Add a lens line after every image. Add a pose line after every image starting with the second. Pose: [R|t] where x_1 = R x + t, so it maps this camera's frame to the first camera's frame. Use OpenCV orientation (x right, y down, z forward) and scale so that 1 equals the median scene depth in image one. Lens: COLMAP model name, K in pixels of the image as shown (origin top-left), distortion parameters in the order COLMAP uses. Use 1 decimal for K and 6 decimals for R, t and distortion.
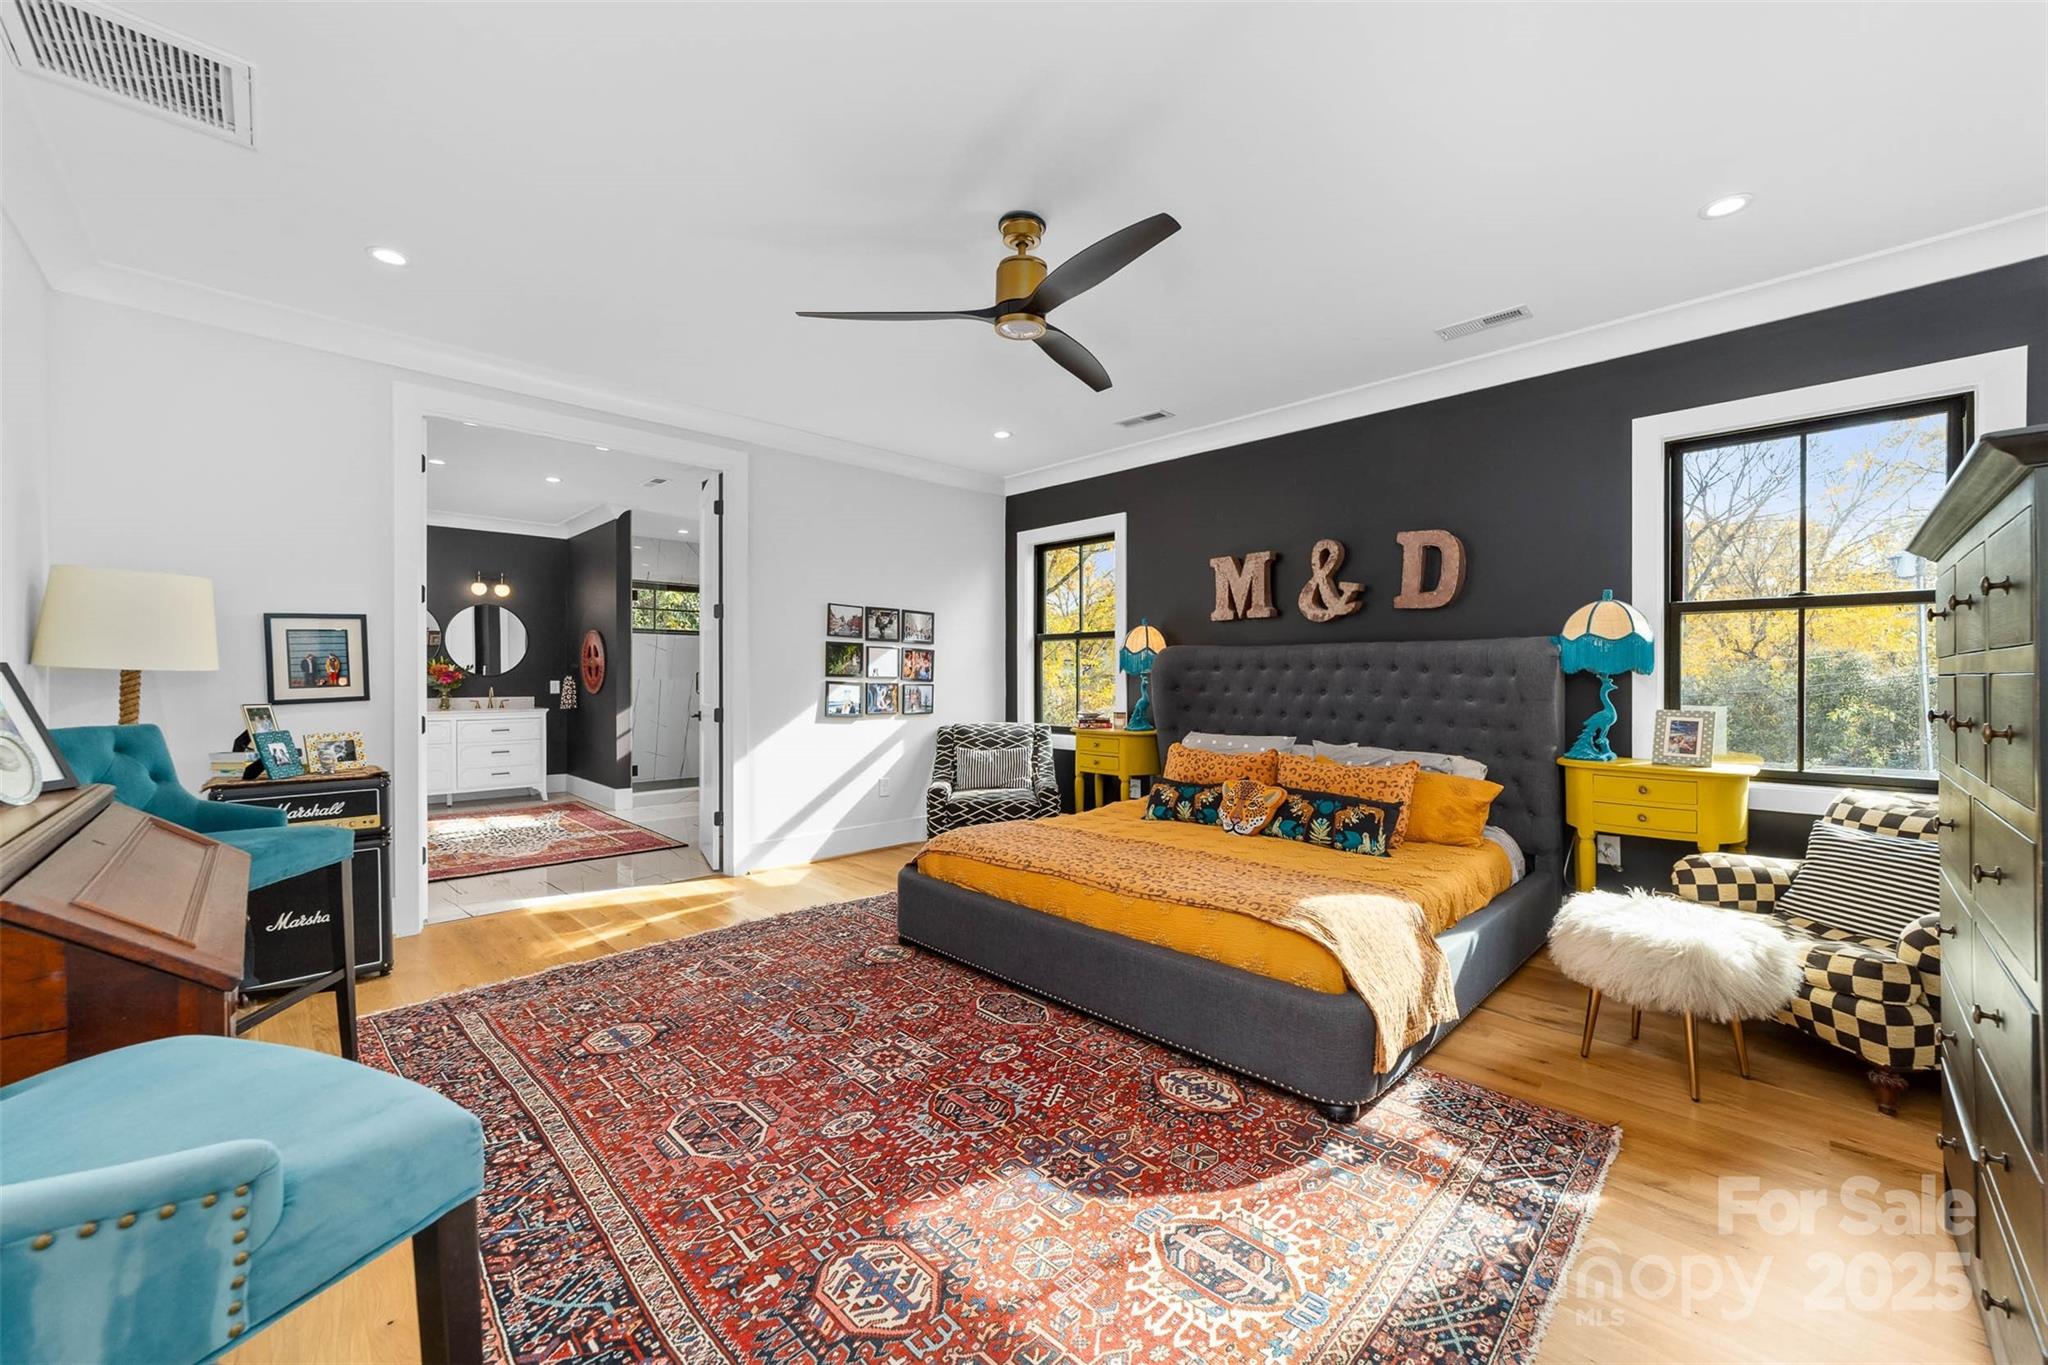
lens RADIAL K [[812.3, 0, 1025.6], [0, 812.3, 685.9], [0, 0, 1]] dist [-0.014593, 0.005499]
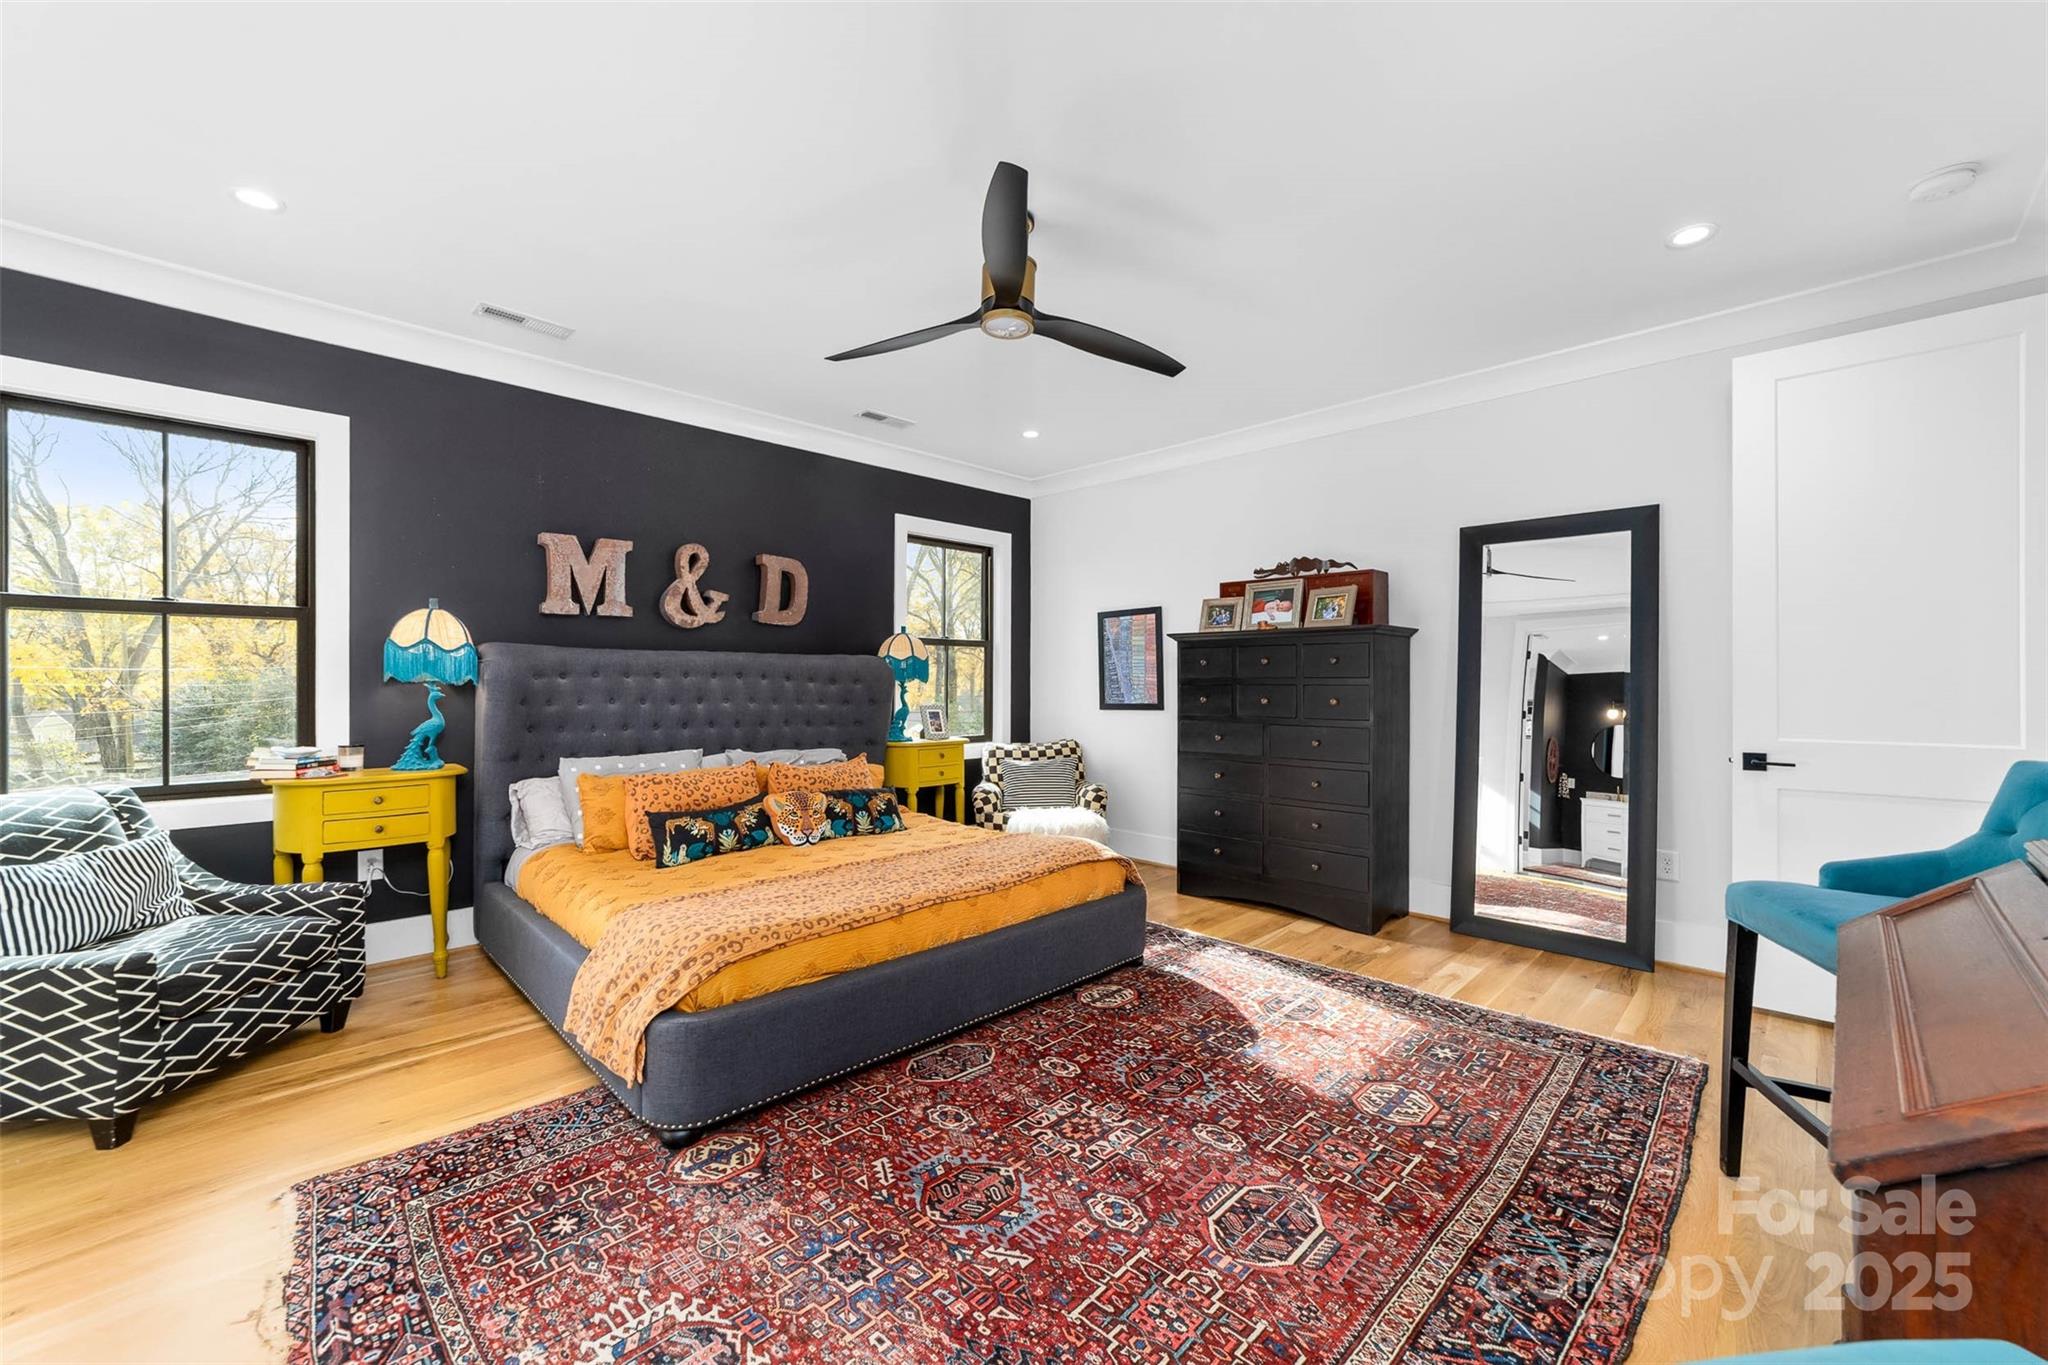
lens RADIAL K [[812.3, 0, 1022.9], [0, 812.3, 679.9], [0, 0, 1]] dist [-0.014593, 0.005499]
pose [[-0.017745, 0.003045, 0.999838, -0.926959], [0.012268, 0.999921, -0.002827, -0.015635], [-0.999767, 0.012216, -0.017781, 0.958789]]
